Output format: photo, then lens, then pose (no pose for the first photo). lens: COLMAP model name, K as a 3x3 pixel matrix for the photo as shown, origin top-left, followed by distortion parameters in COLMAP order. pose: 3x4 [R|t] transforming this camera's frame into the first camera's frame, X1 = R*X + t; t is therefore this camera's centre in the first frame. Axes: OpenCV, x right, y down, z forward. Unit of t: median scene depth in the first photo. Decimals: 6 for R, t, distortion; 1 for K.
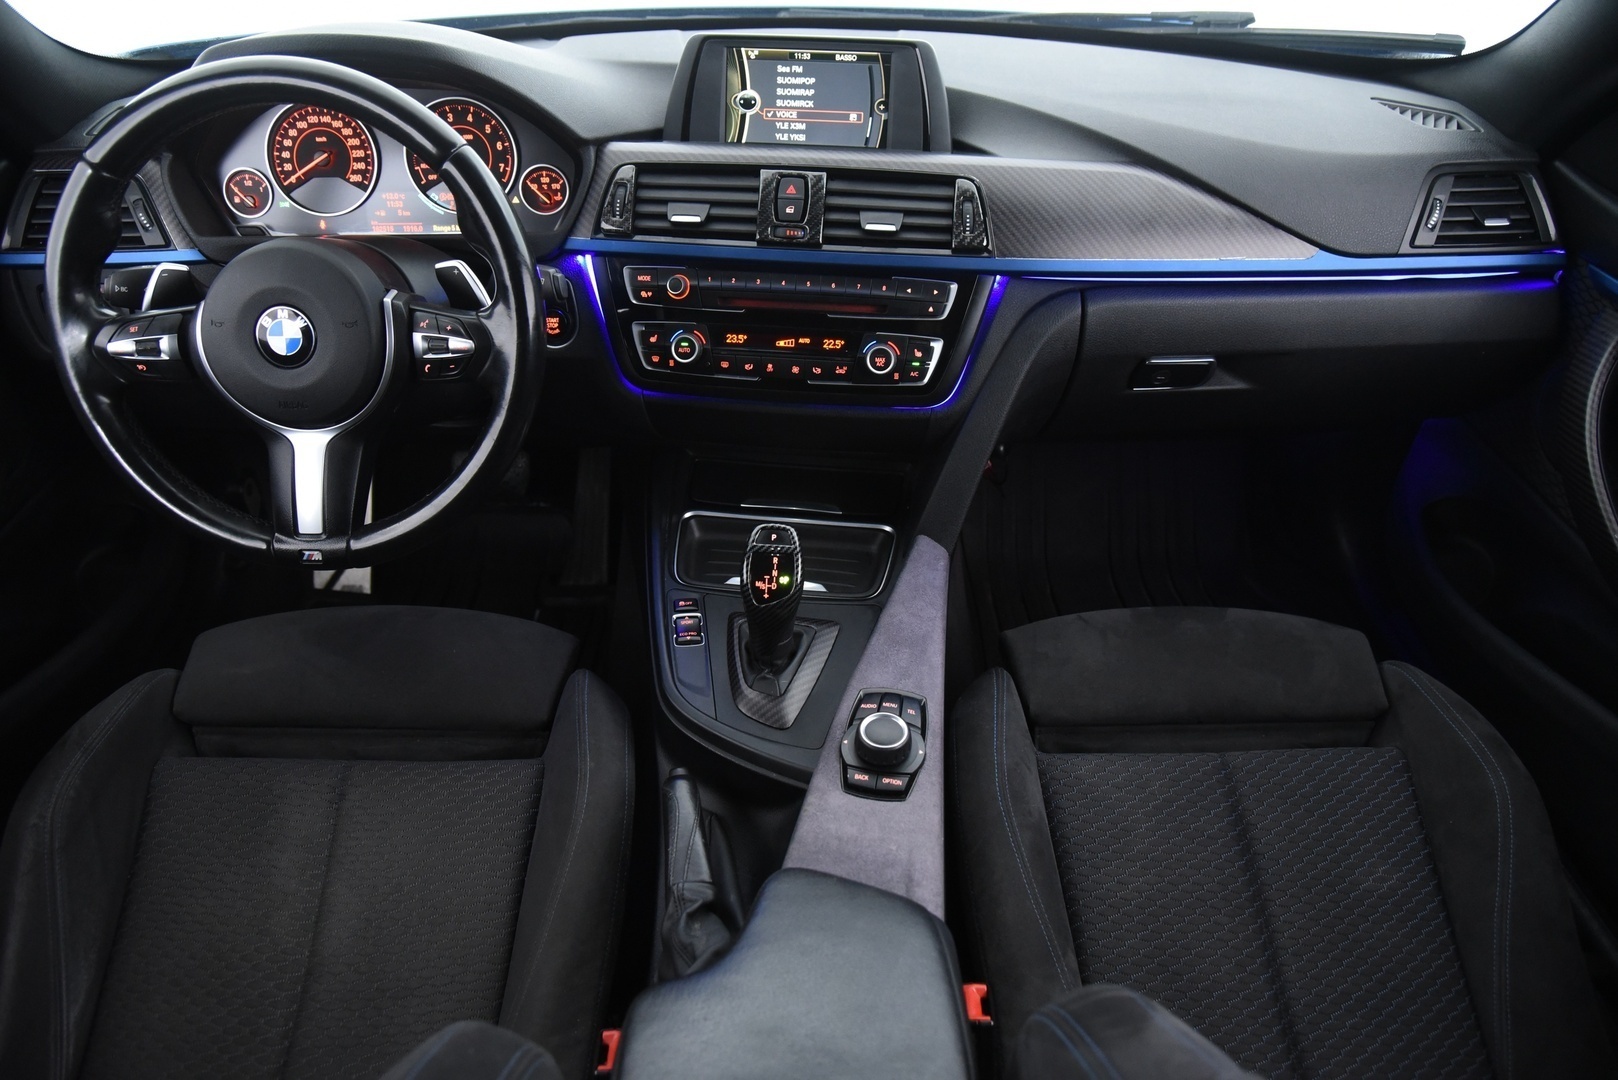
lens RADIAL K [[1148.9, 0, 809.0], [0, 1148.9, 540.0], [0, 0, 1]] dist [-0.112672, 0.075435]
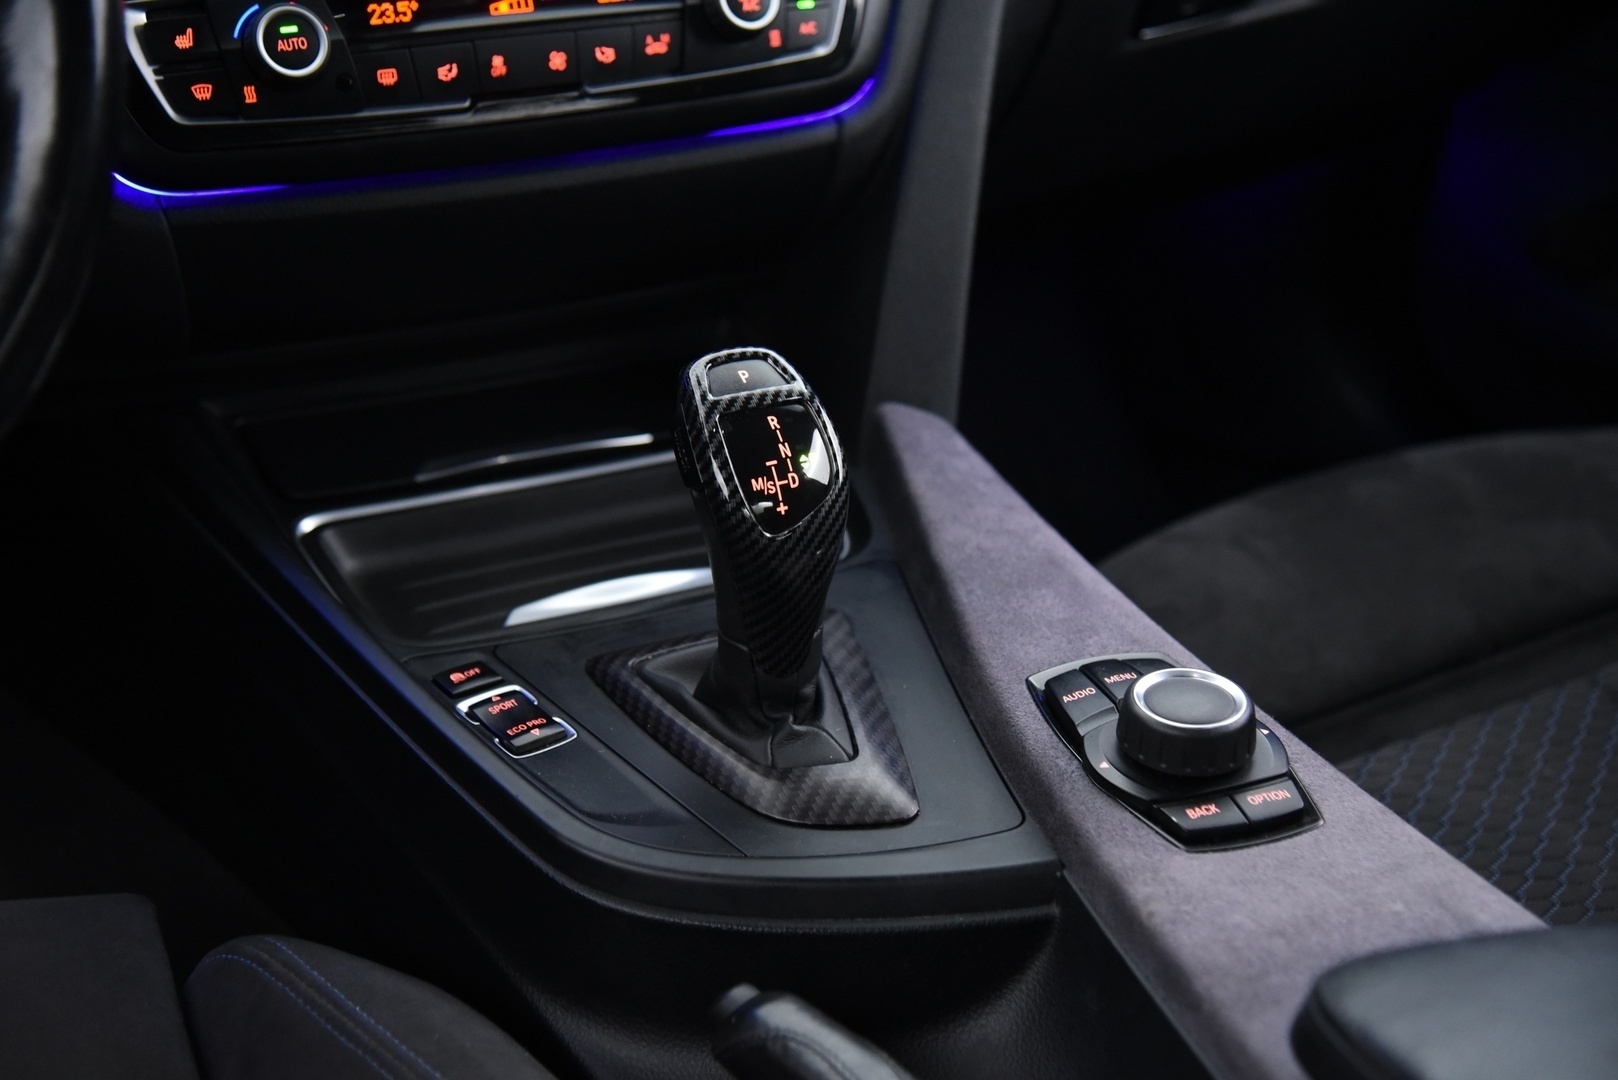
lens RADIAL K [[2323.1, 0, 809.0], [0, 2323.1, 540.0], [0, 0, 1]] dist [0.230084, 0.018143]
pose [[0.849373, -0.238514, 0.470826, -0.382108], [0.316272, 0.944172, -0.092252, 0.125665], [-0.422537, 0.227266, 0.877390, 0.249377]]
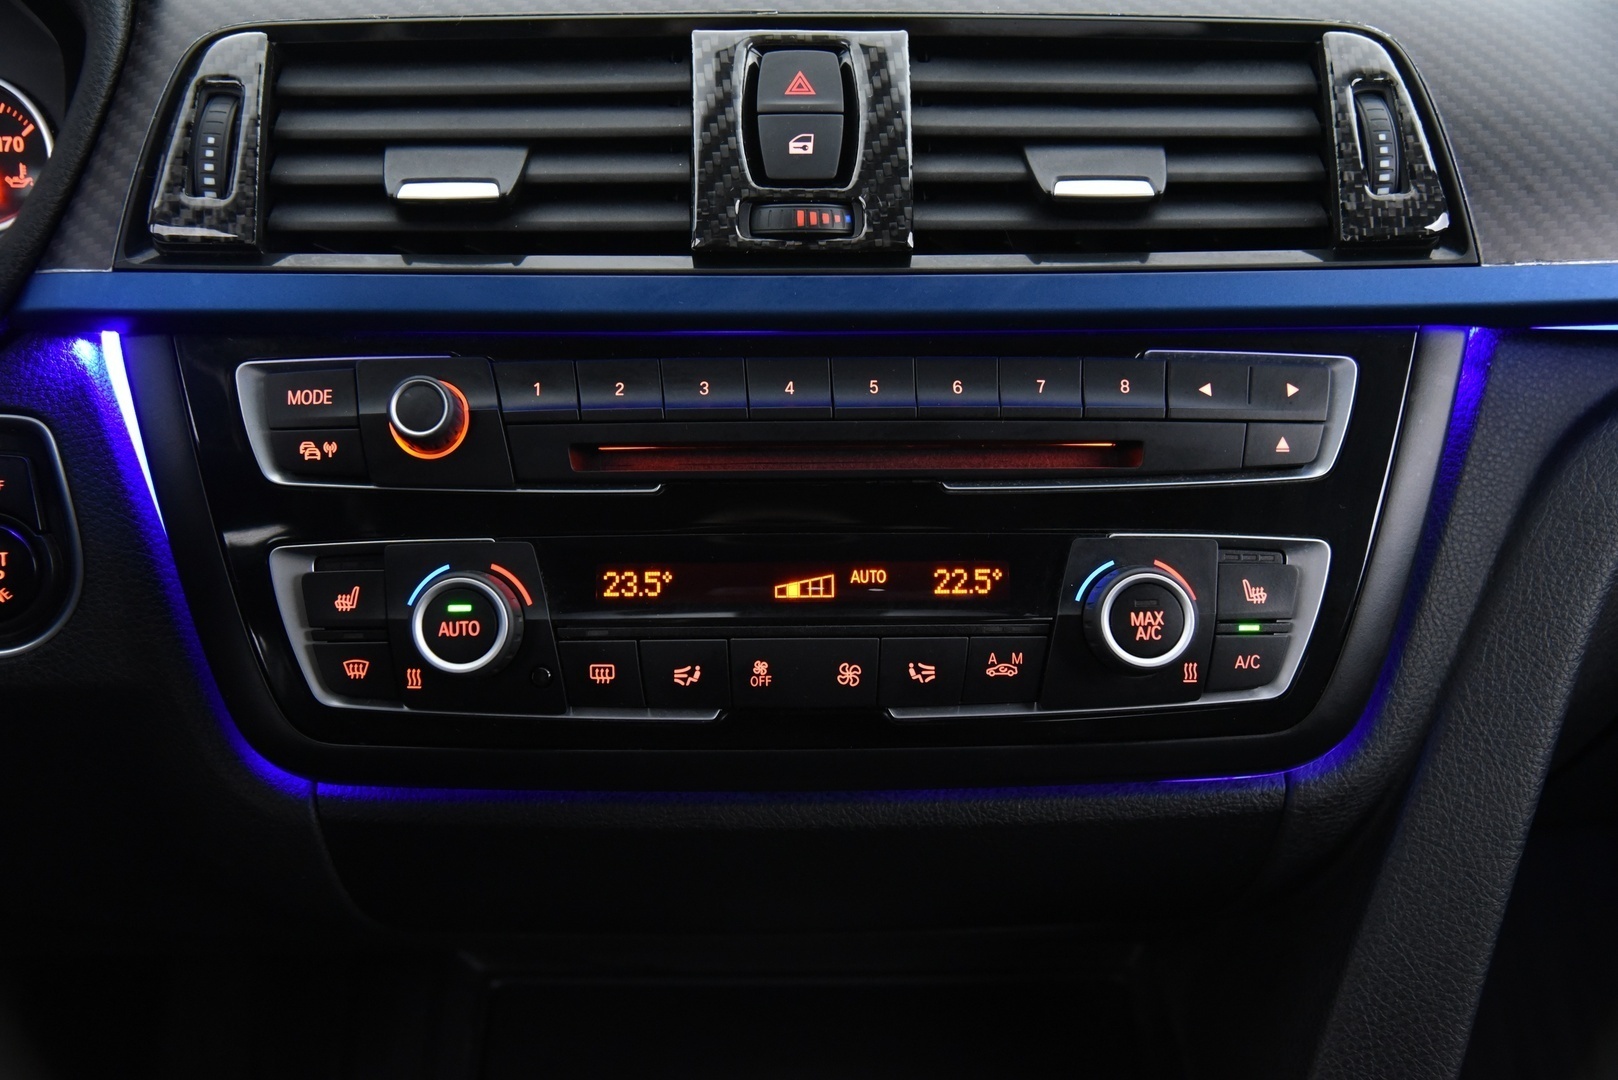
lens RADIAL K [[1641.0, 0, 809.0], [0, 1641.0, 540.0], [0, 0, 1]] dist [-0.005862, 0.166295]
pose [[0.990263, -0.053441, 0.128542, -0.074210], [0.084640, 0.964234, -0.251177, -0.077931], [-0.110521, 0.259611, 0.959368, 0.594819]]
